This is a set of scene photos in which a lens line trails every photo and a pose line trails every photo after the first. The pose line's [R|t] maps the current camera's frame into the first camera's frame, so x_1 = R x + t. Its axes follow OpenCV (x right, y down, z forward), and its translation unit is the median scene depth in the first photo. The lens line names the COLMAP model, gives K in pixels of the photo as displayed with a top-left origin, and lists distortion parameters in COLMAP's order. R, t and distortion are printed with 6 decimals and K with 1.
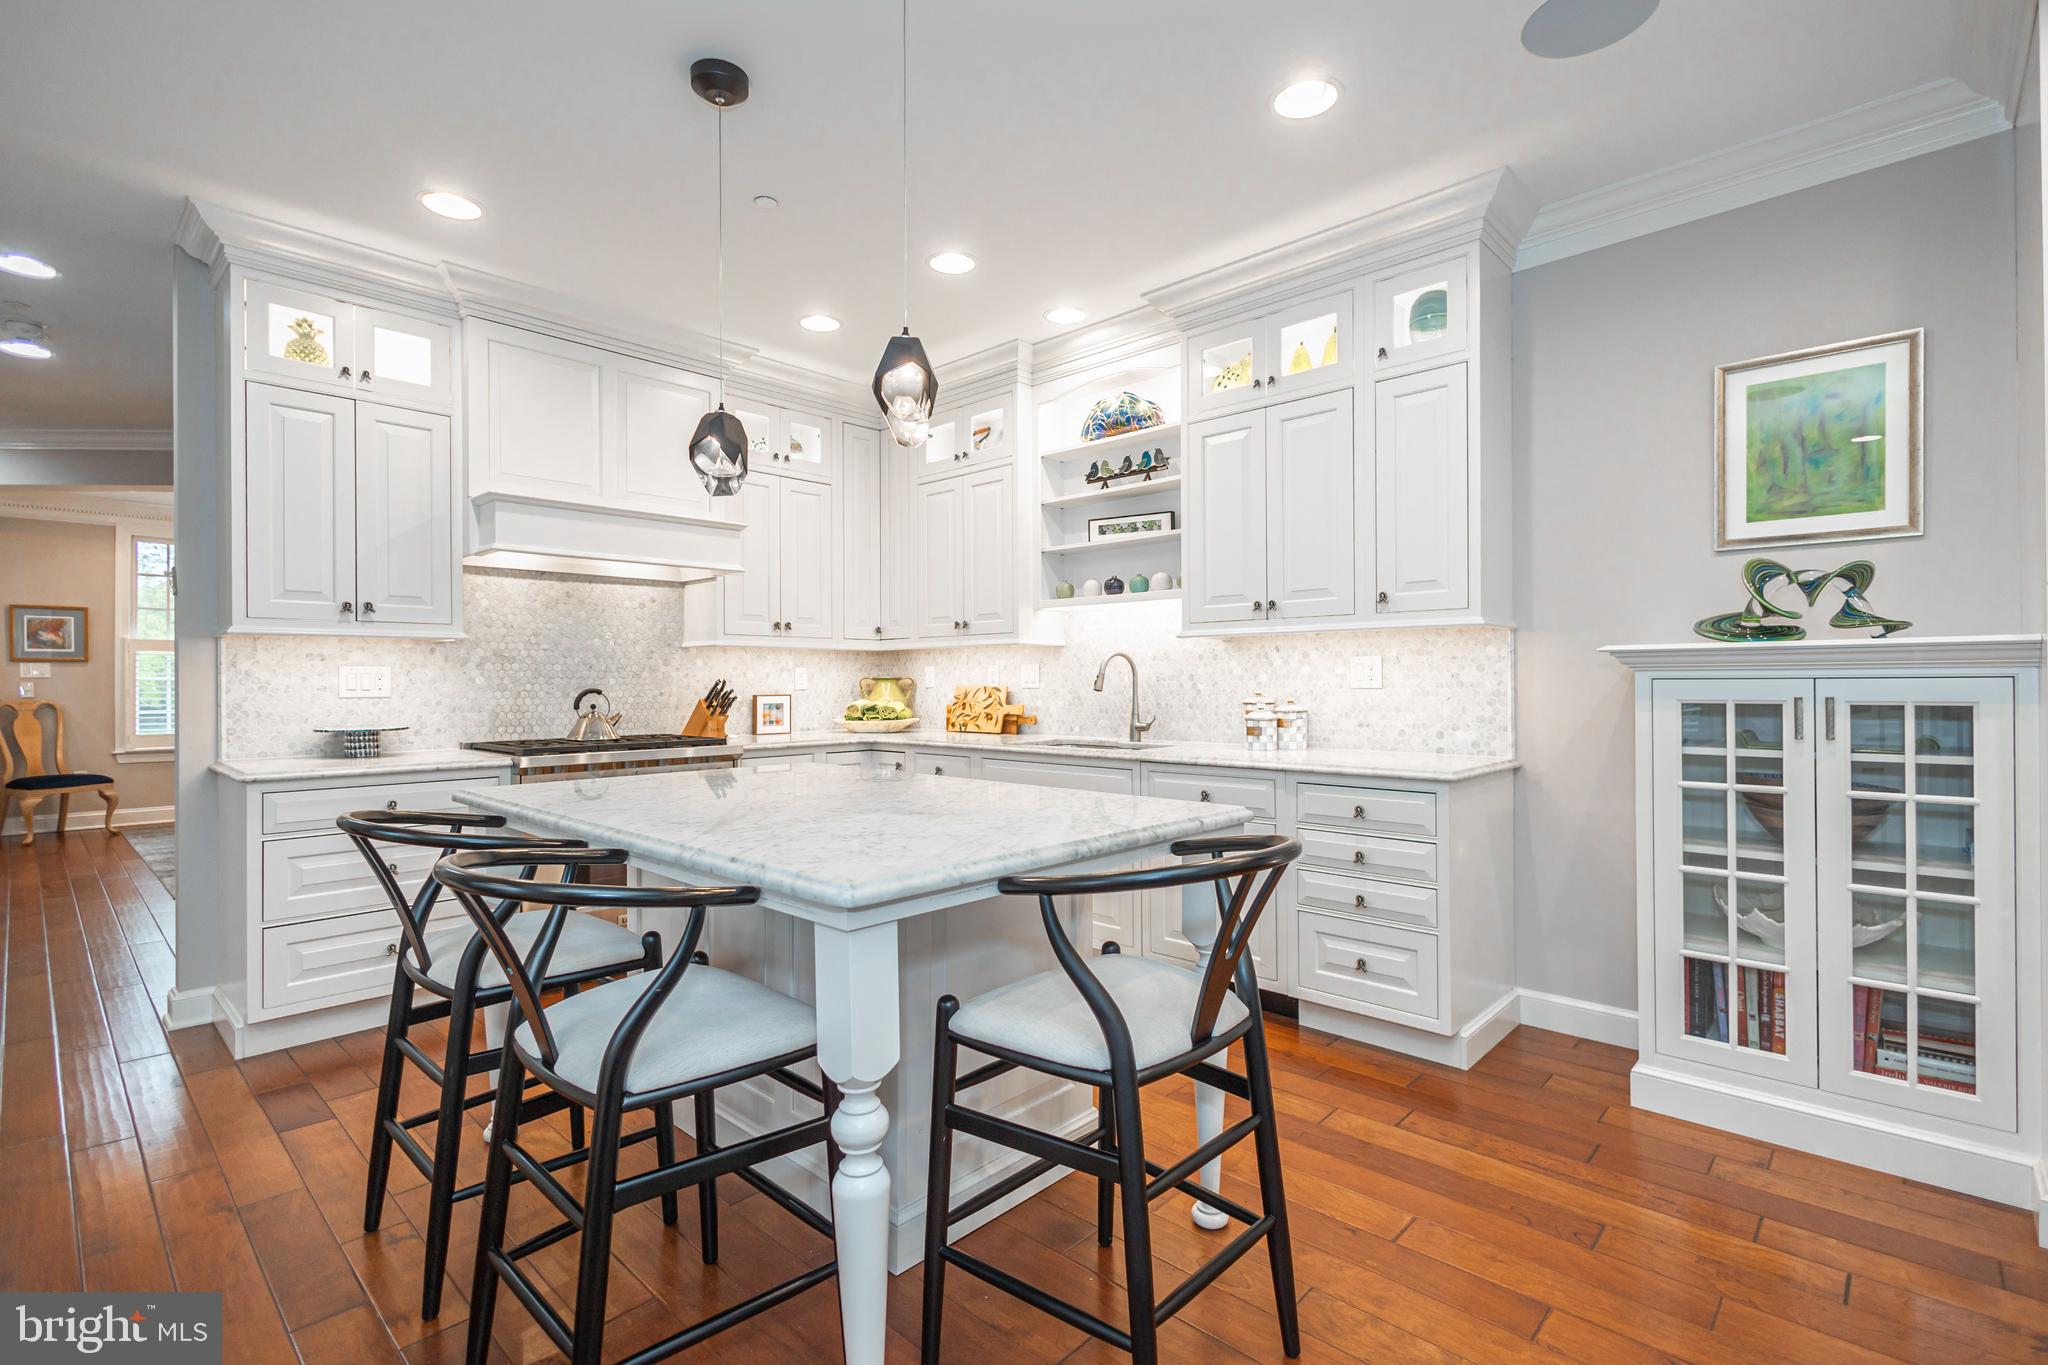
lens RADIAL K [[951.4, 0, 1018.8], [0, 951.4, 676.4], [0, 0, 1]] dist [0.008243, -0.001378]
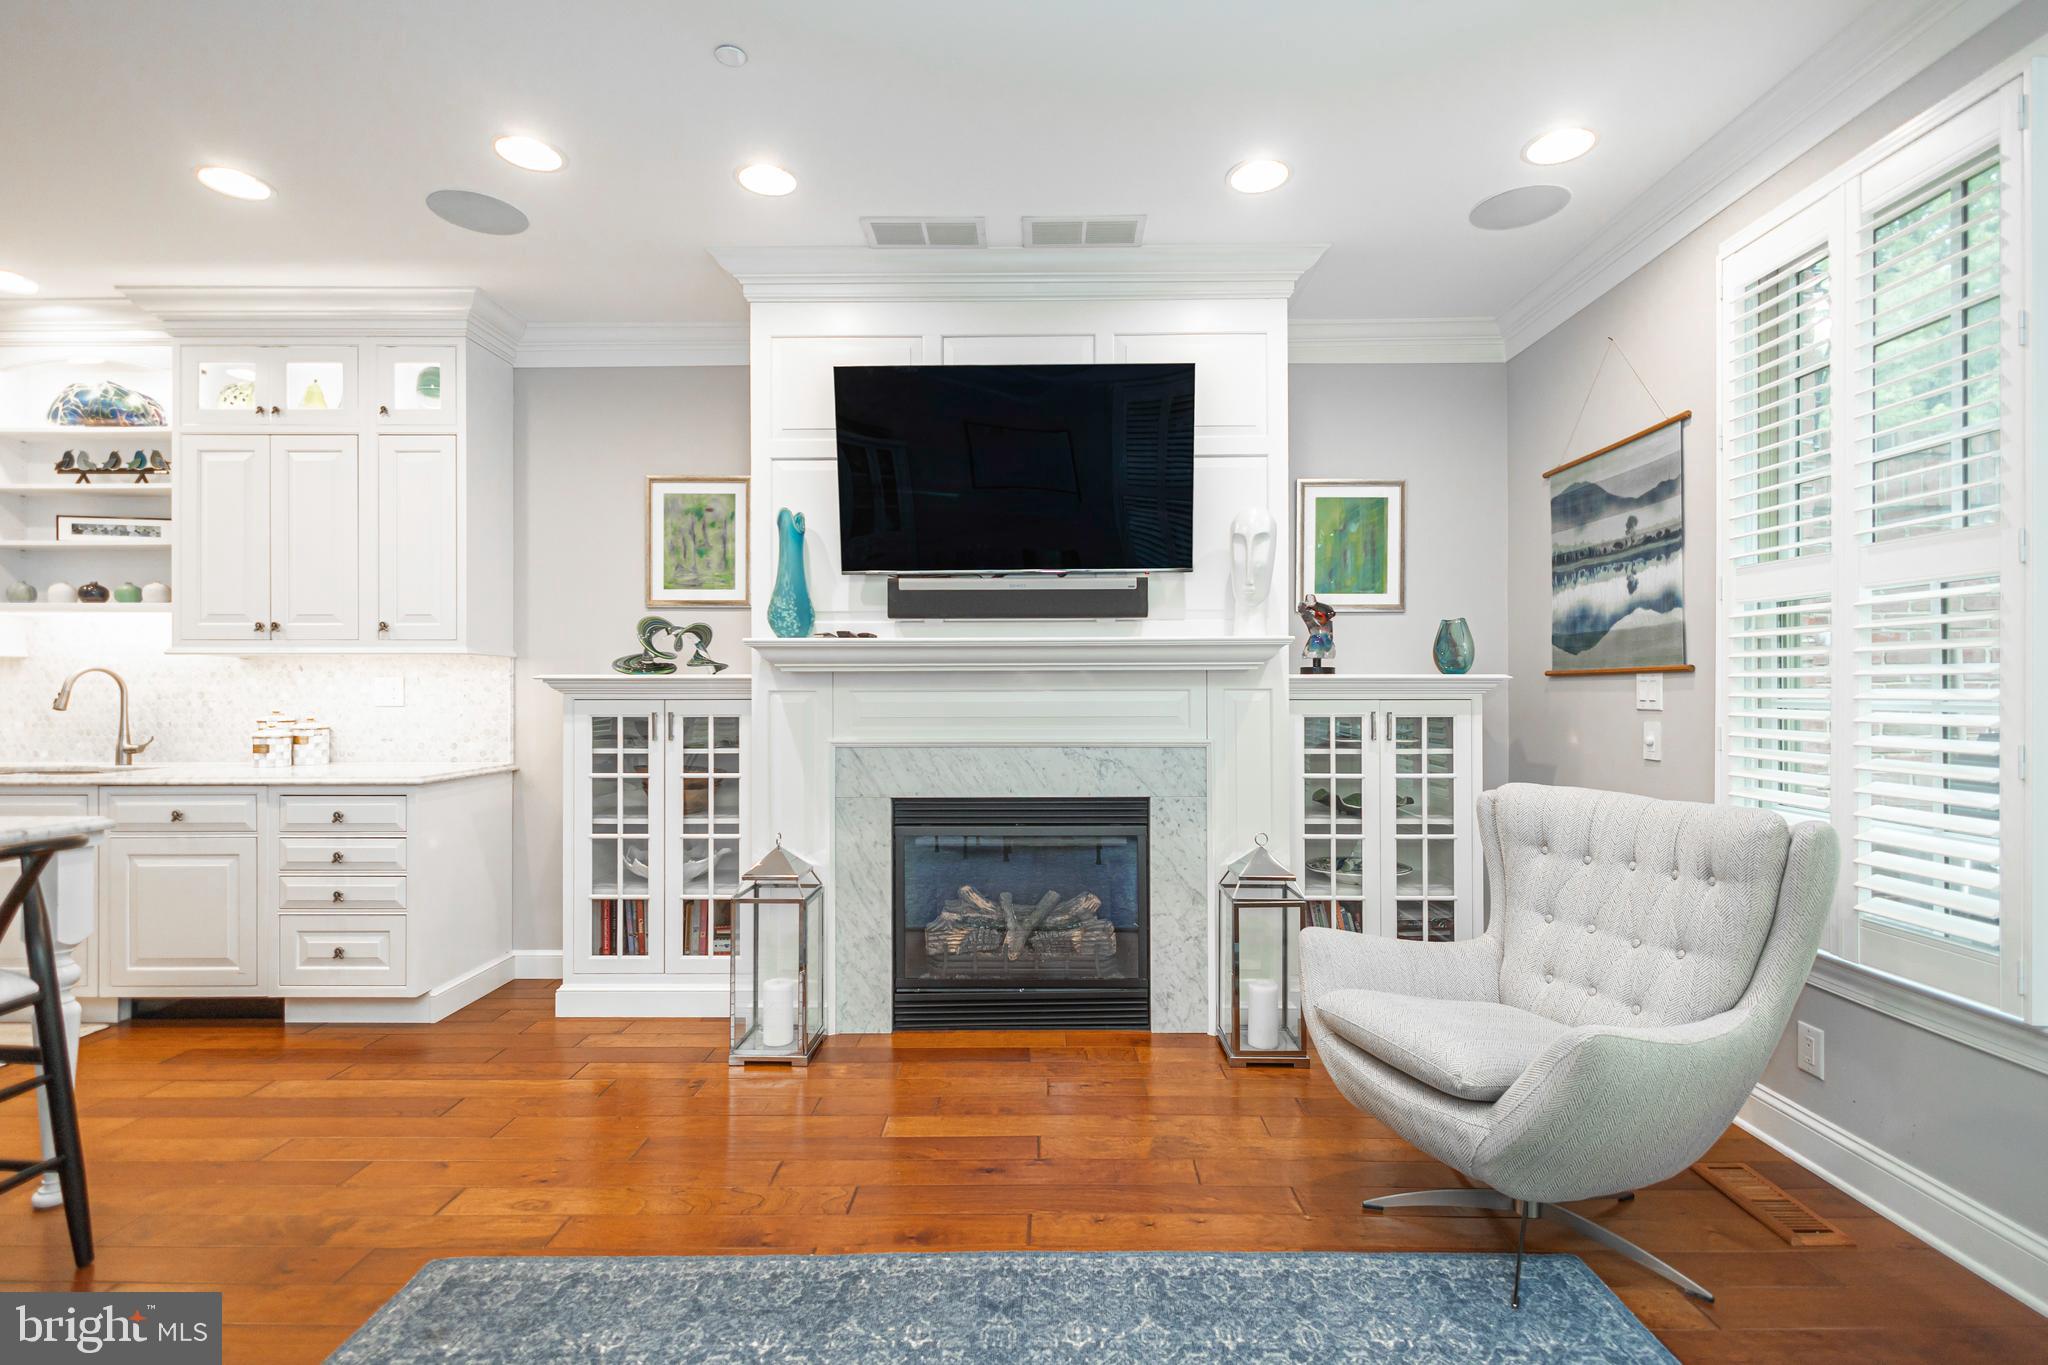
lens RADIAL K [[951.4, 0, 1027.3], [0, 951.4, 689.6], [0, 0, 1]] dist [0.008243, -0.001378]
pose [[0.727898, 0.007580, 0.685643, 0.175858], [-0.007525, 0.999967, -0.003067, -0.010953], [-0.685644, -0.002927, 0.727931, -0.378133]]
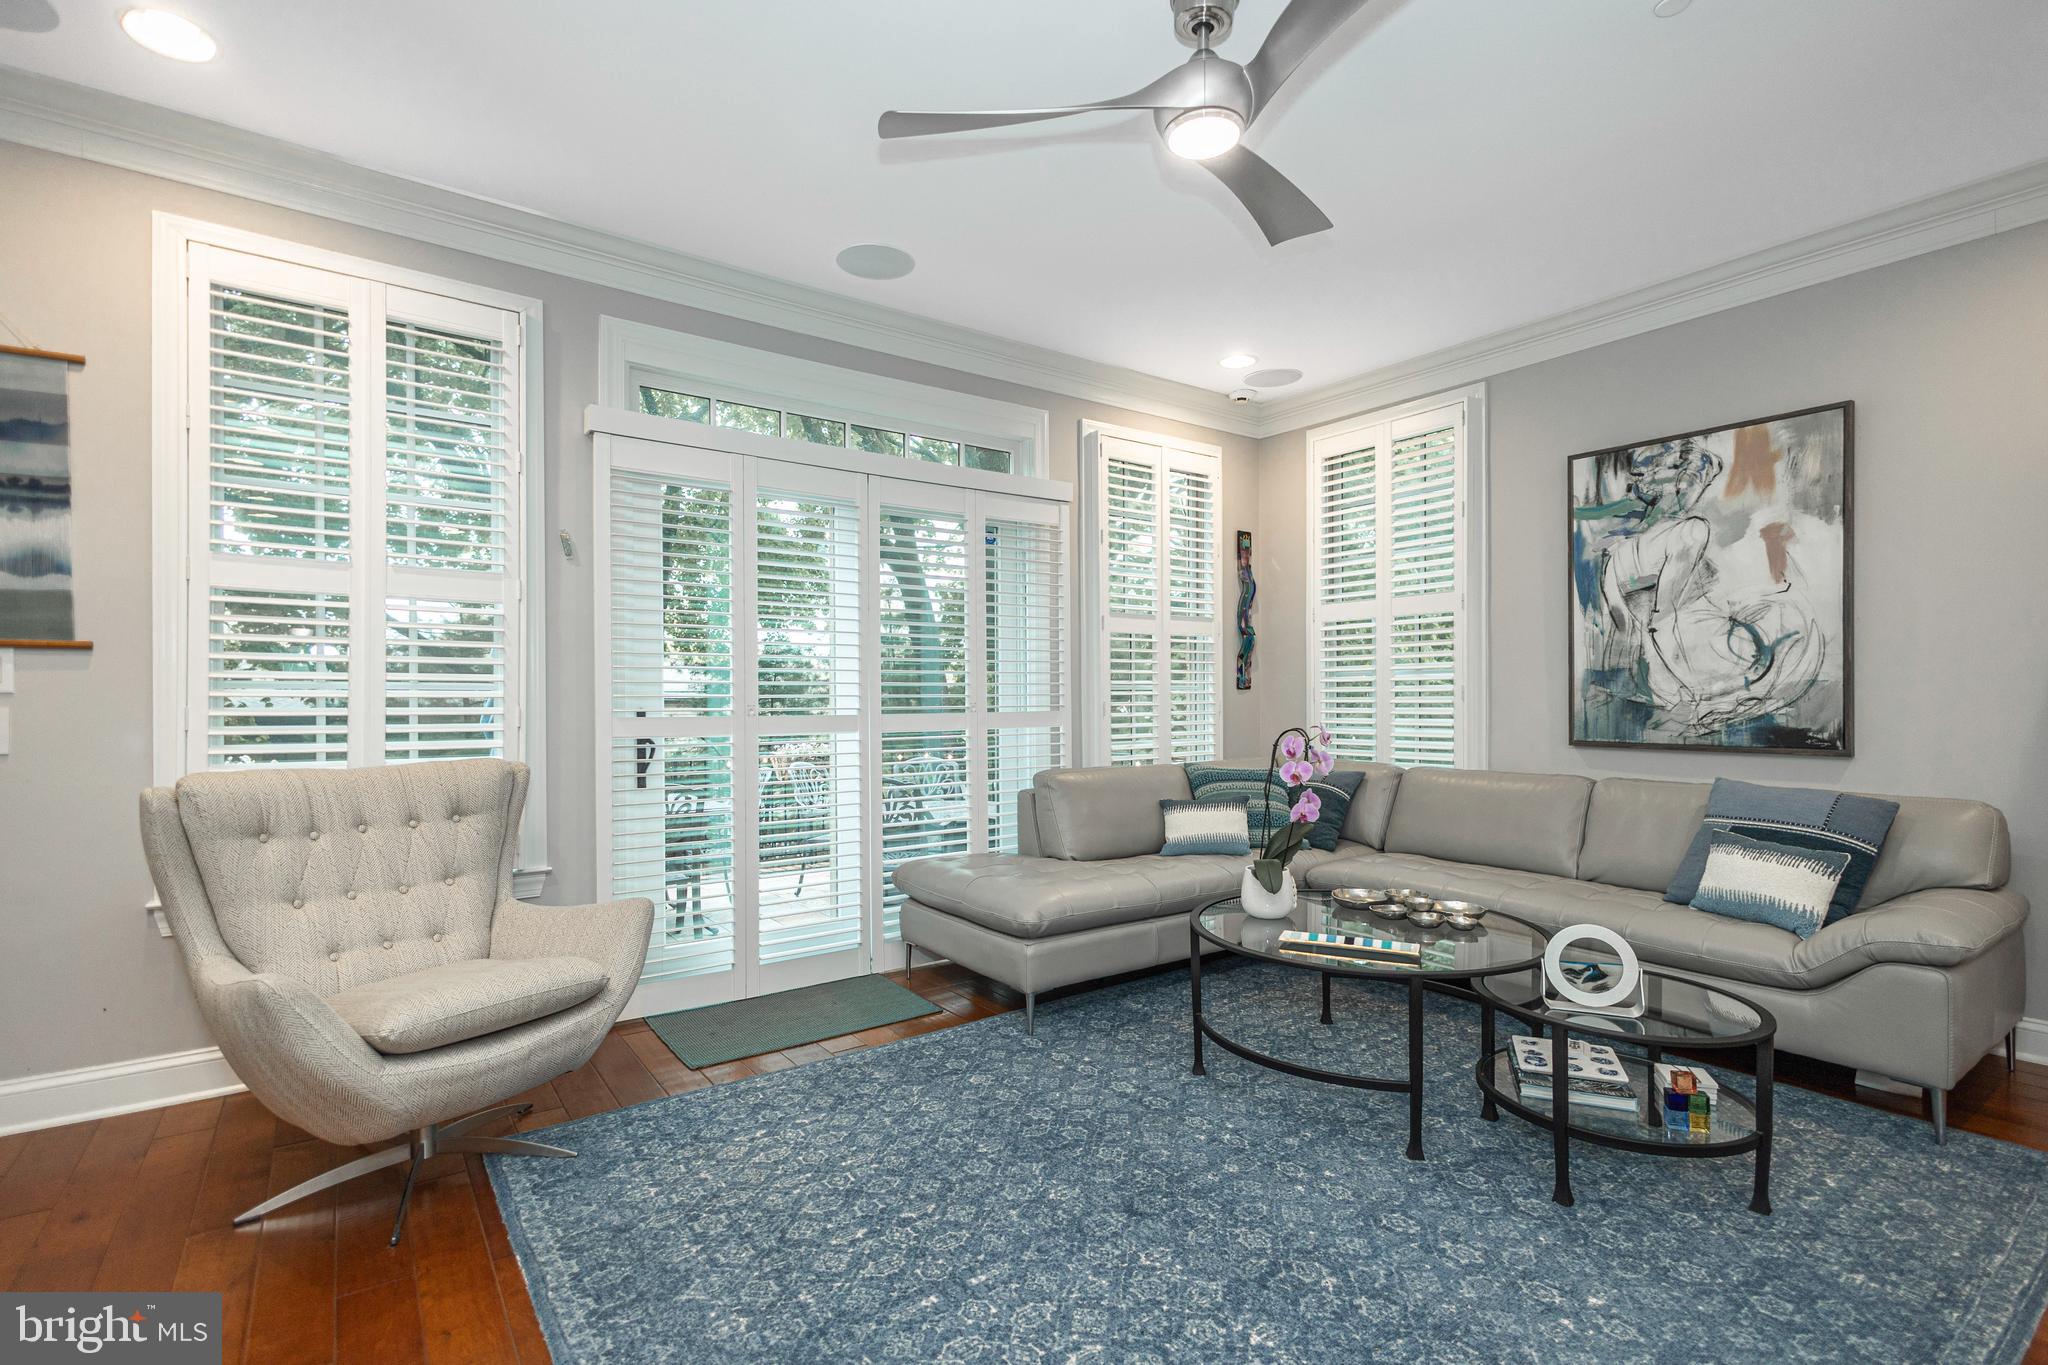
lens RADIAL K [[951.4, 0, 1033.0], [0, 951.4, 693.9], [0, 0, 1]] dist [0.008243, -0.001378]
pose [[-0.984375, 0.011031, 0.175737, 0.325932], [0.008665, 0.999861, -0.014226, 0.022816], [-0.175870, -0.012481, -0.984334, 0.545646]]
